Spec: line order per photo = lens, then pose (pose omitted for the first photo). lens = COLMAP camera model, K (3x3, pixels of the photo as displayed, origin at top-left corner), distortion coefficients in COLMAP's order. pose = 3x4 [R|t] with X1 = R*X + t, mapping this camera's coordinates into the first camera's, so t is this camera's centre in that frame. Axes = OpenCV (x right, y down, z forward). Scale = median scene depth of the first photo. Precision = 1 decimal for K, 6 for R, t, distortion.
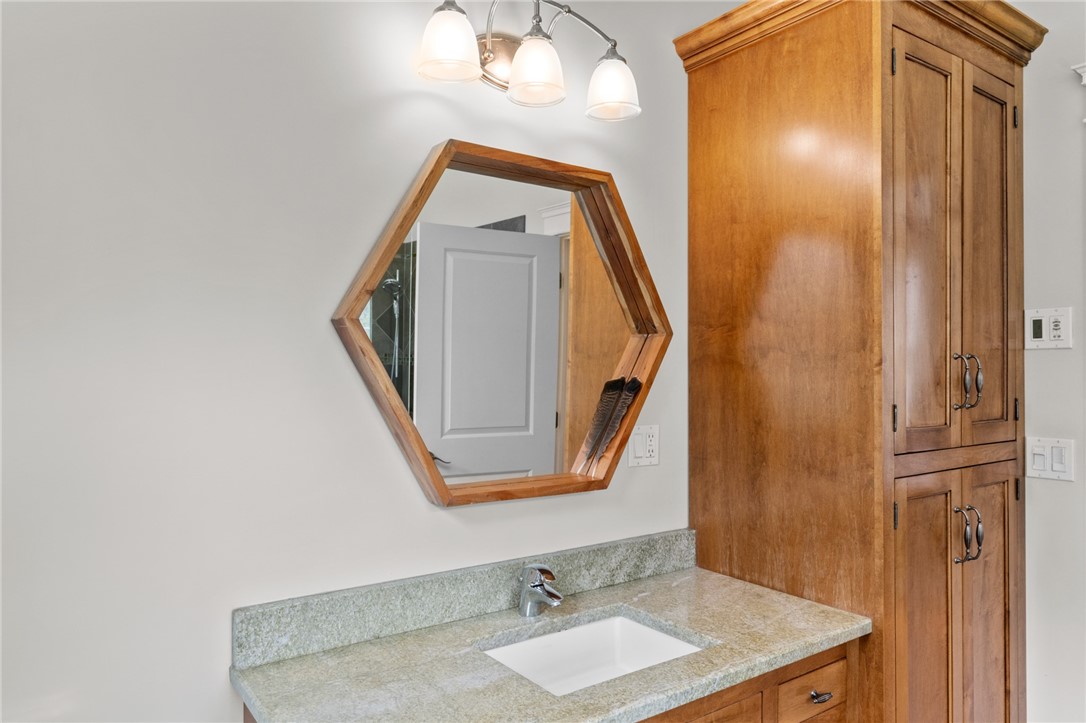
lens RADIAL K [[729.3, 0, 542.2], [0, 729.3, 360.0], [0, 0, 1]] dist [-0.000317, 0.002452]
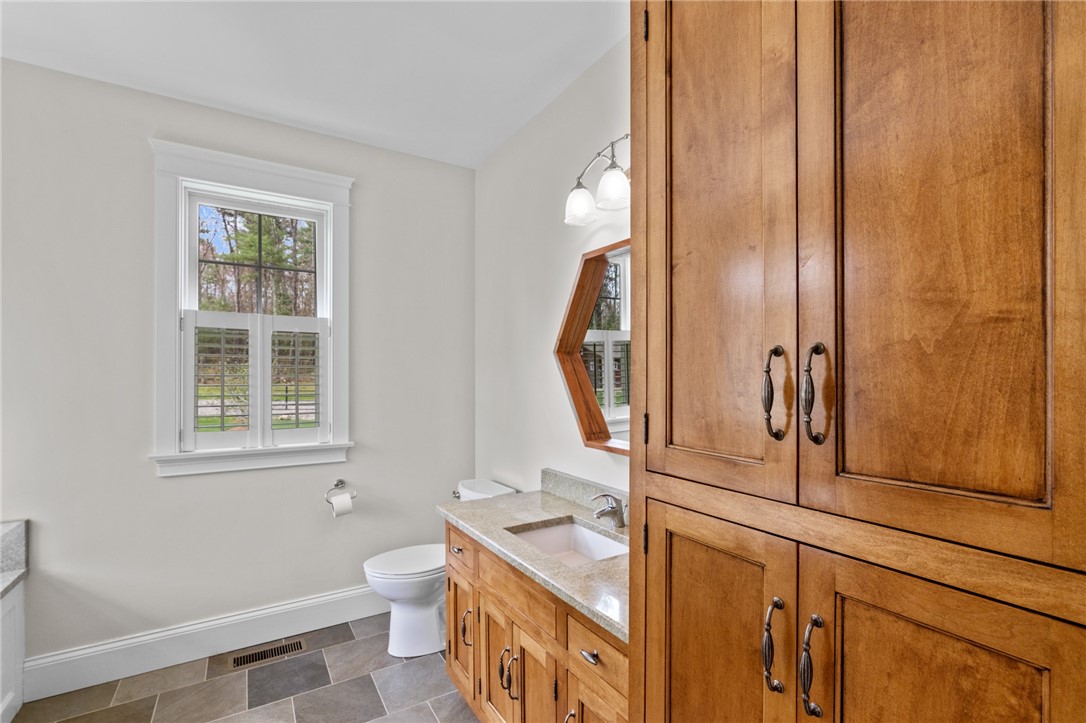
lens RADIAL K [[487.5, 0, 541.8], [0, 487.5, 371.0], [0, 0, 1]] dist [-0.013710, 0.004516]
pose [[-0.071160, -0.012956, -0.997381, 1.200647], [0.011122, 0.999843, -0.013781, 0.019142], [0.997403, -0.012073, -0.071005, 1.018123]]
